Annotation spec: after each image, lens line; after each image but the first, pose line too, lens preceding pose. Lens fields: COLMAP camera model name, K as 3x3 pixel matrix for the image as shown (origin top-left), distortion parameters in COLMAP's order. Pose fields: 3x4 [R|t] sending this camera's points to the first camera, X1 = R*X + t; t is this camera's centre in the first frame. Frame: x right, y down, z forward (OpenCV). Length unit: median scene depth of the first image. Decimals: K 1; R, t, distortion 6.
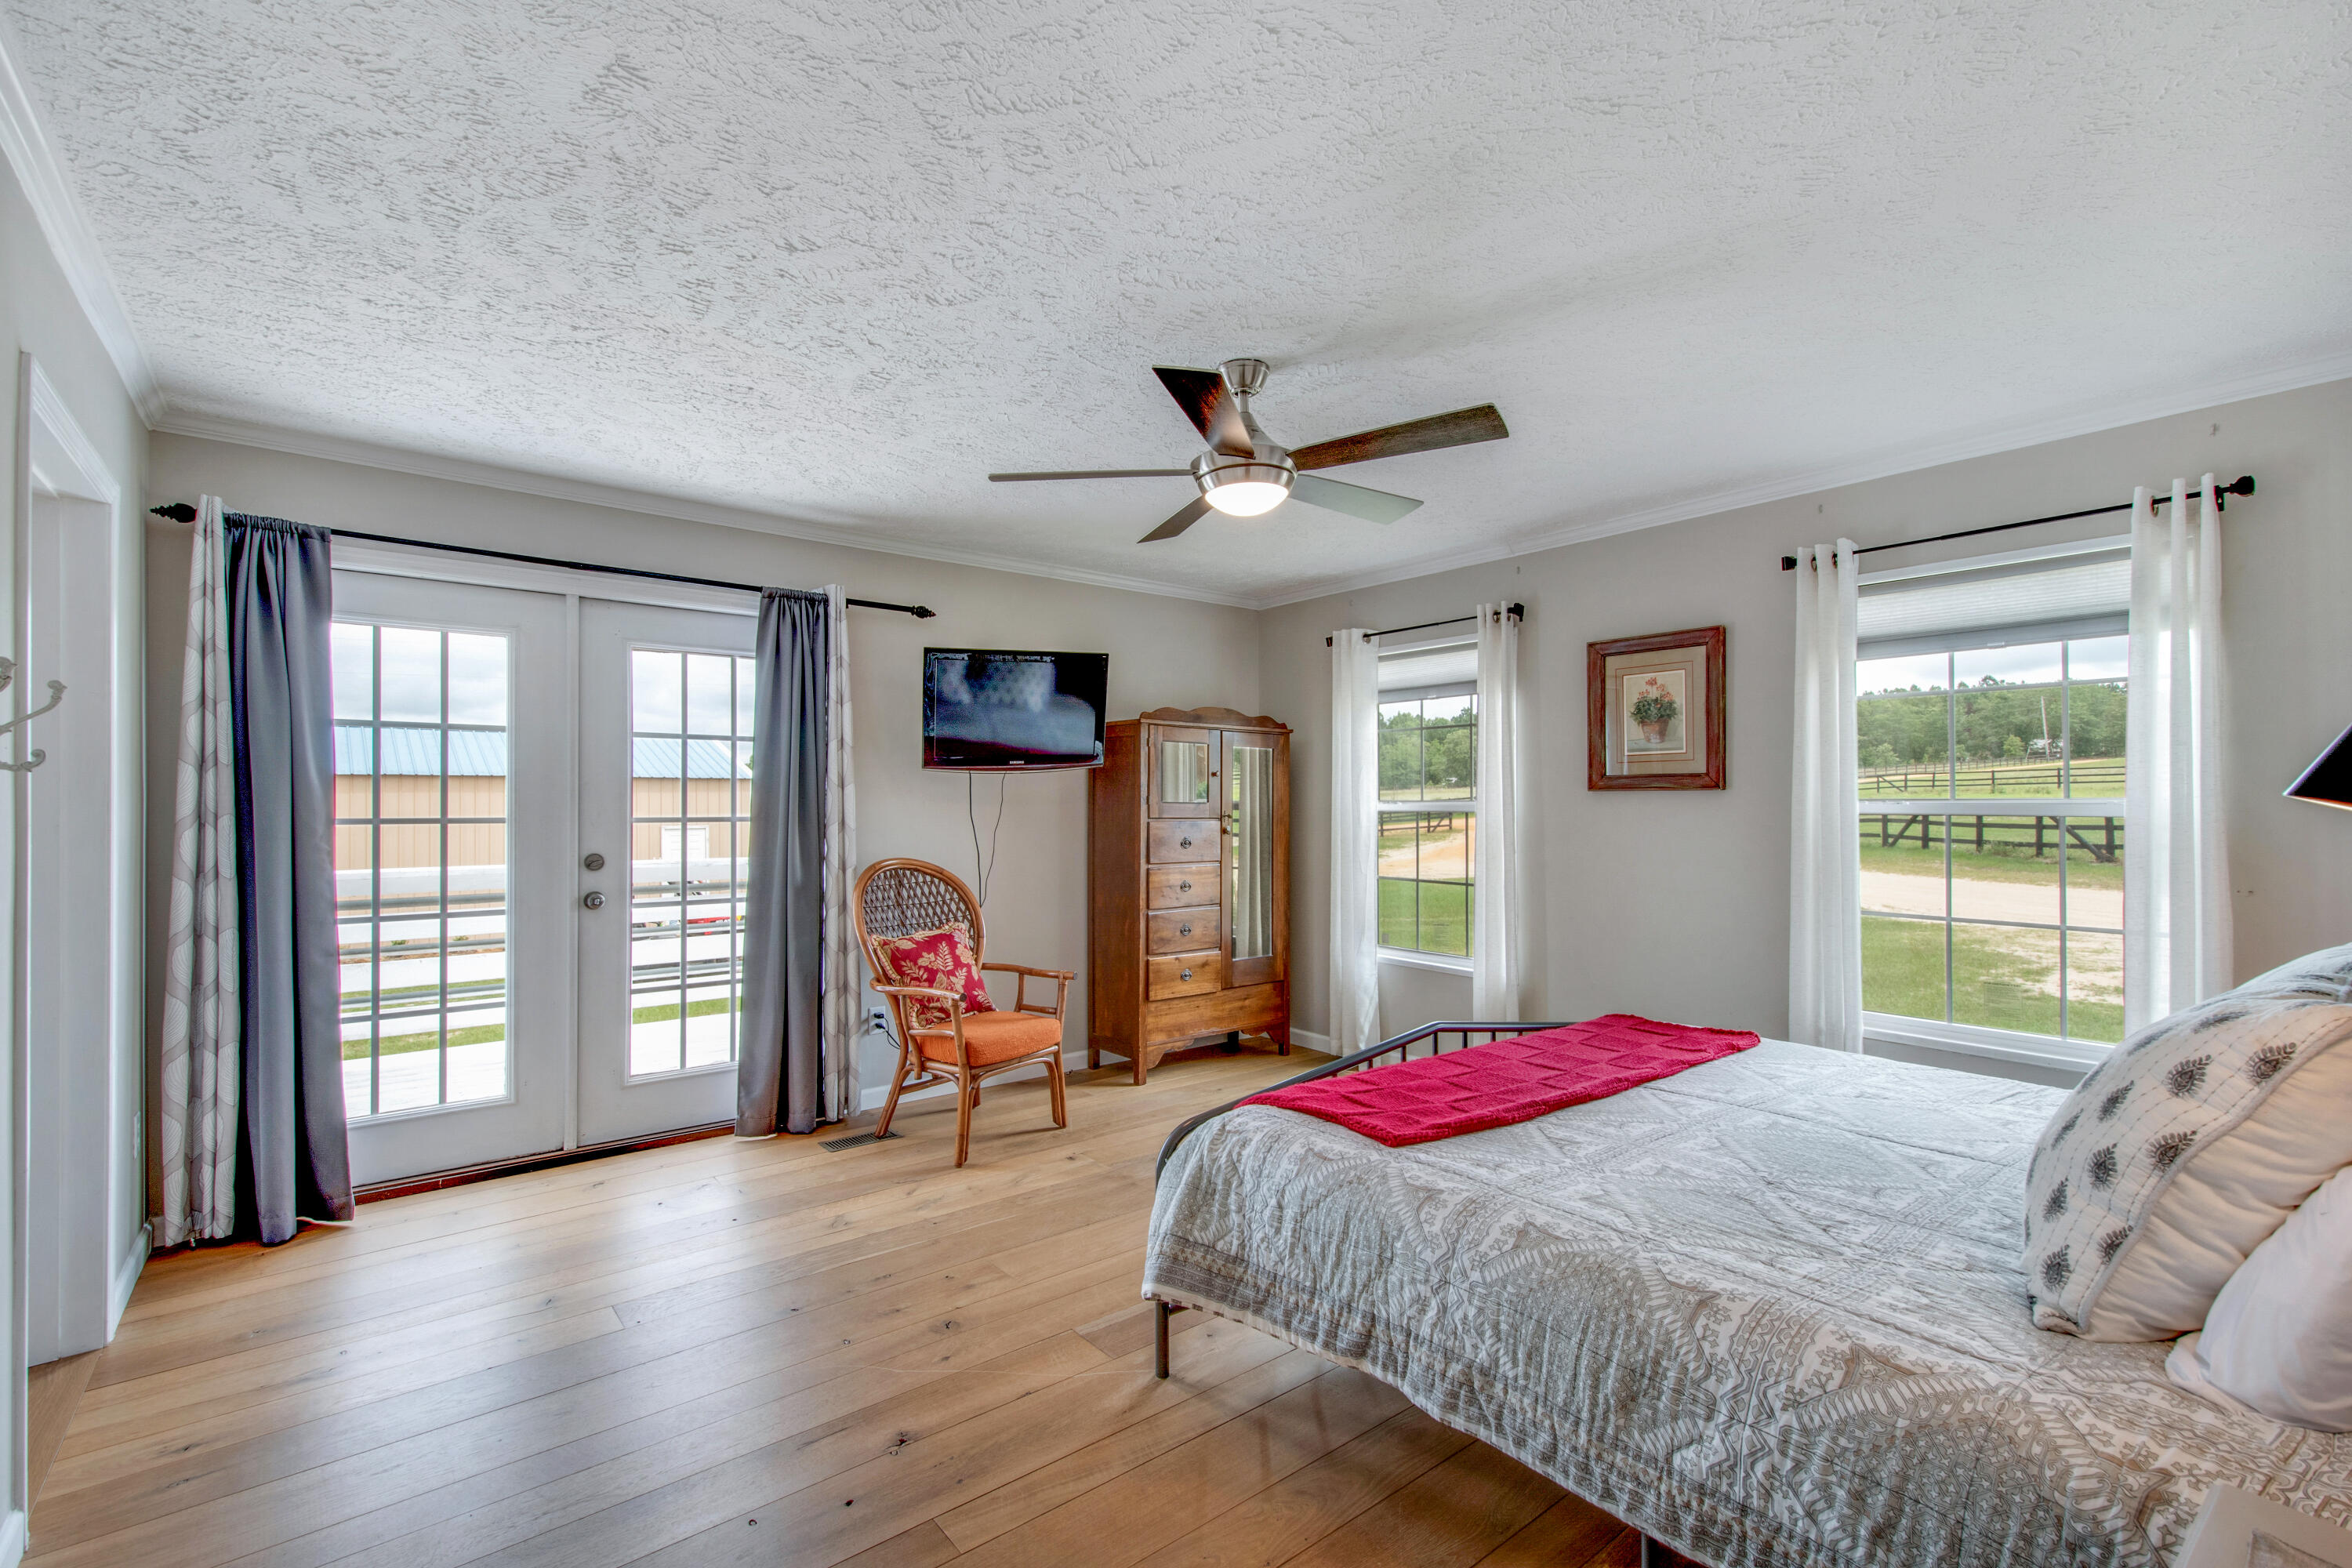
lens RADIAL K [[1027.2, 0, 1178.7], [0, 1027.2, 809.8], [0, 0, 1]] dist [0.019109, -0.004569]
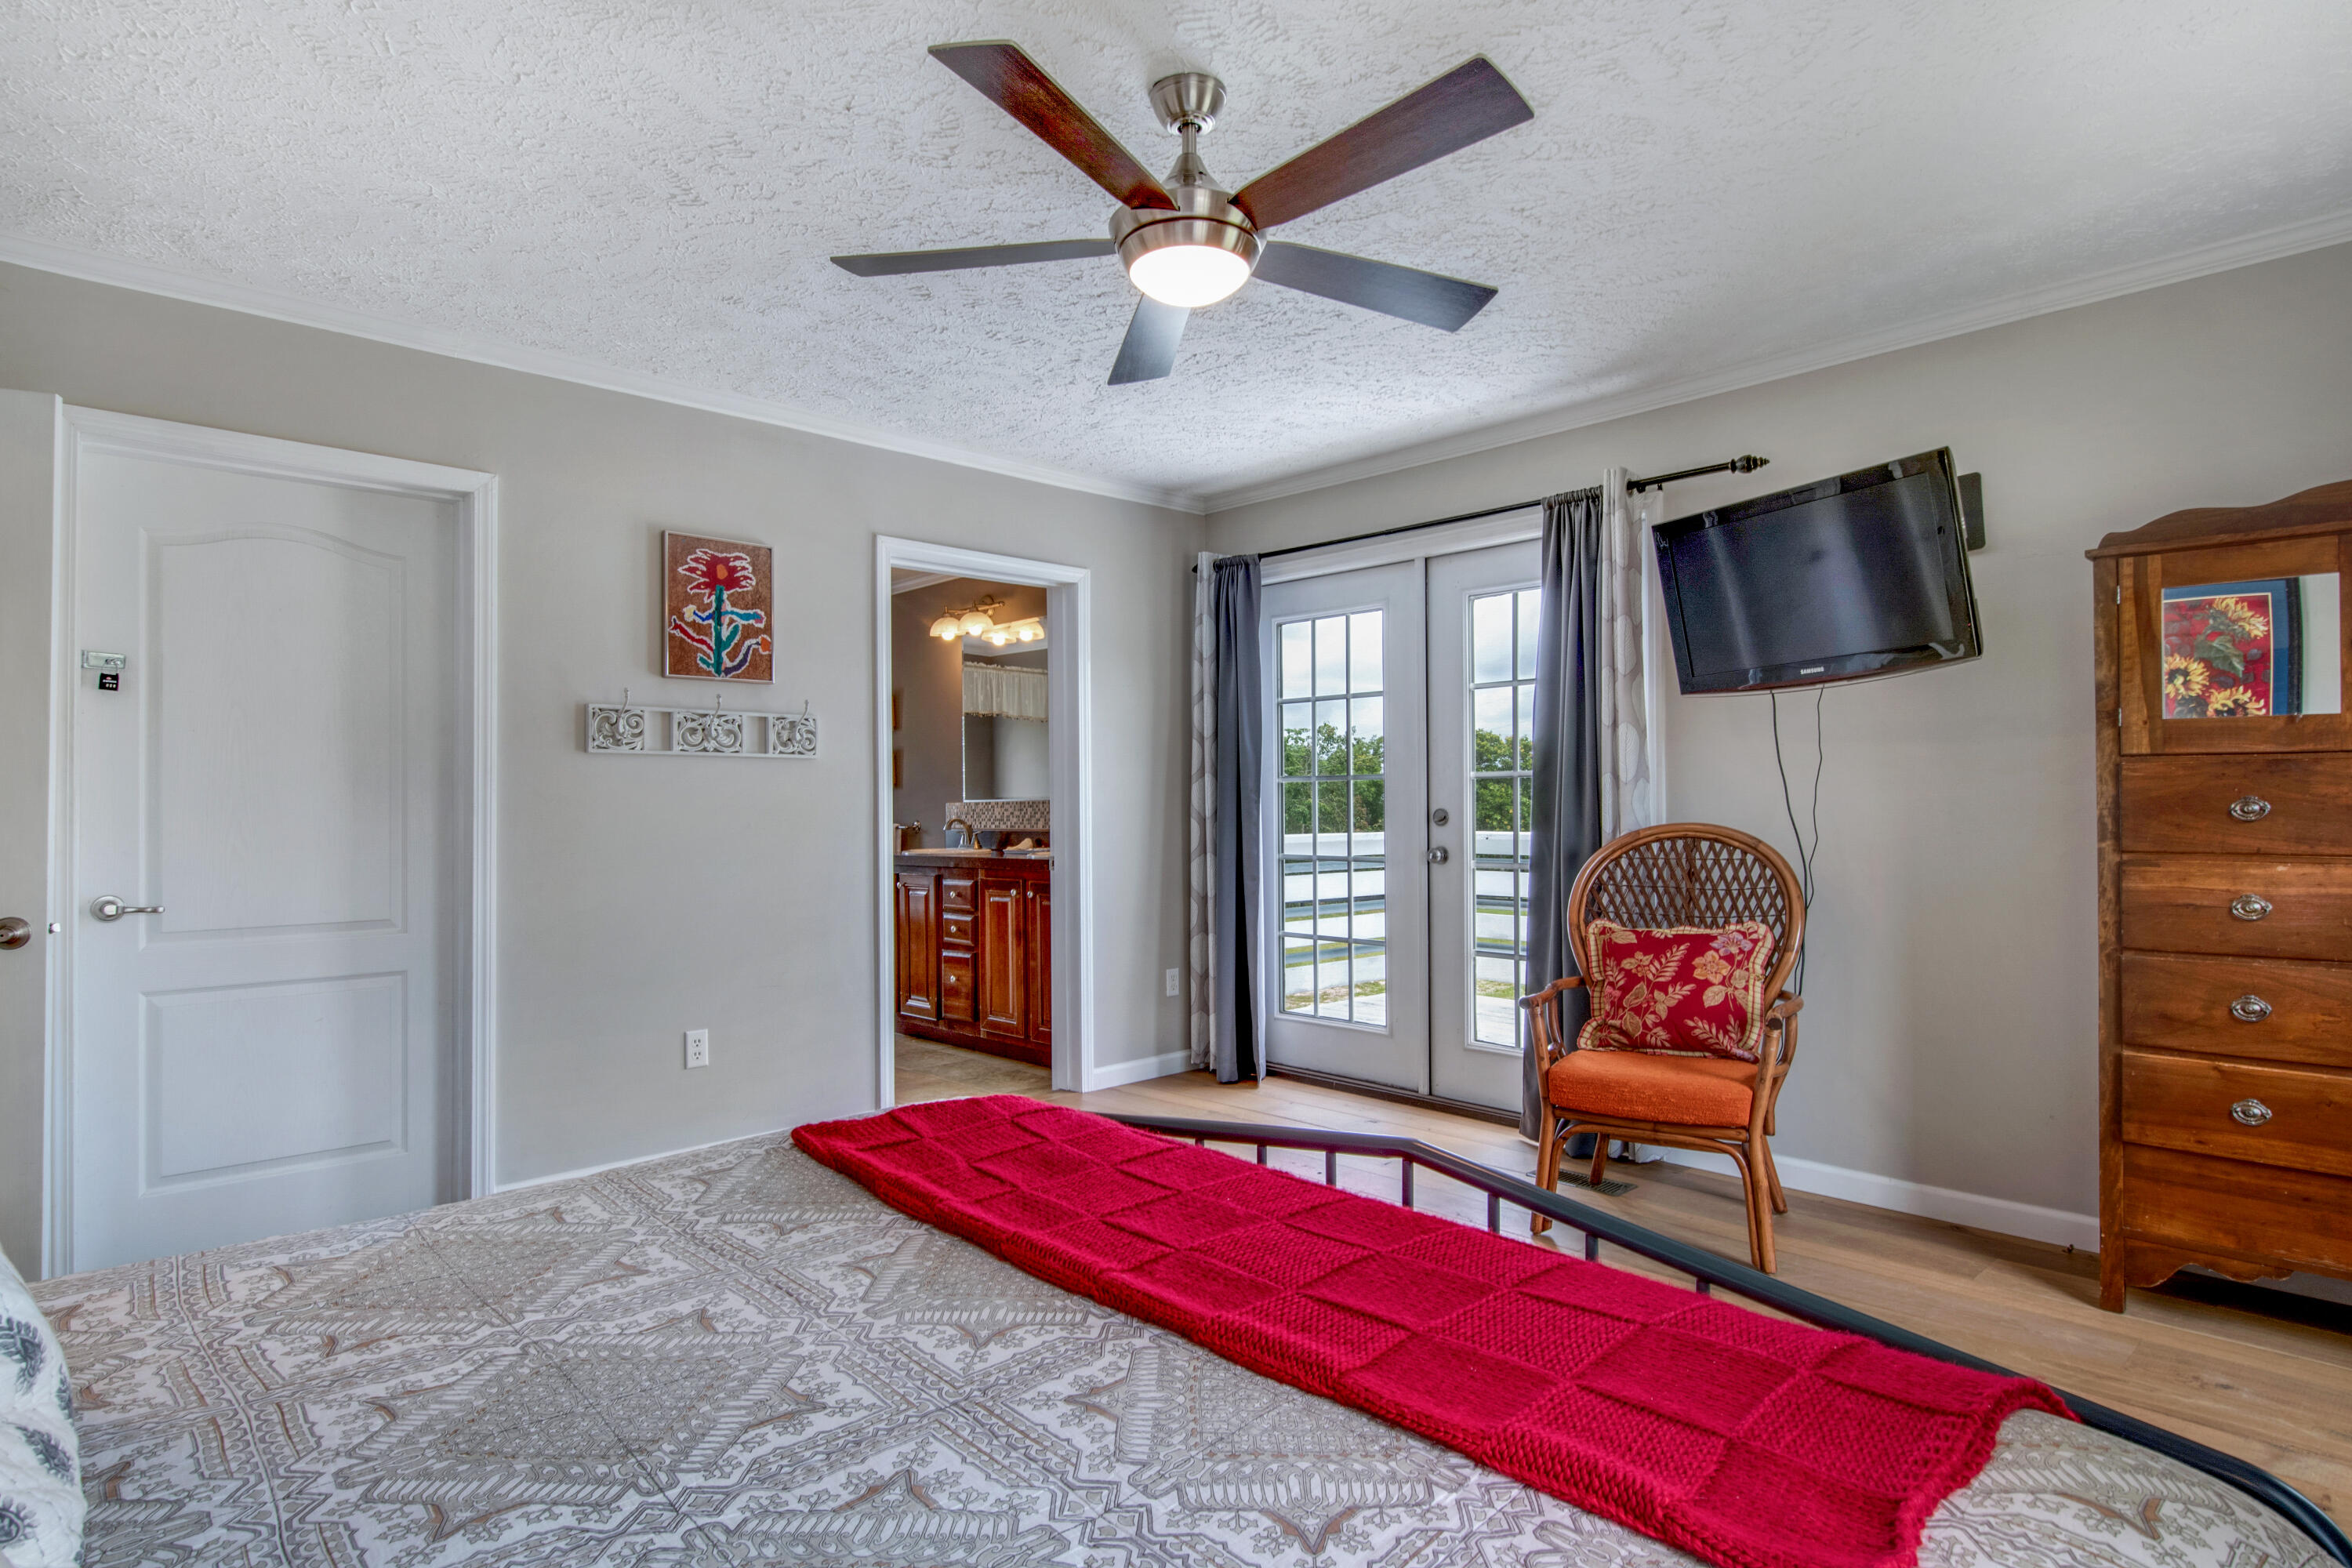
lens RADIAL K [[1257.0, 0, 1176.0], [0, 1257.0, 784.0], [0, 0, 1]] dist [0.002248, 0.000122]
pose [[0.093926, -0.014512, -0.995473, 0.725100], [0.004375, 0.999890, -0.014164, 0.040281], [0.995570, -0.003025, 0.093979, 0.725551]]
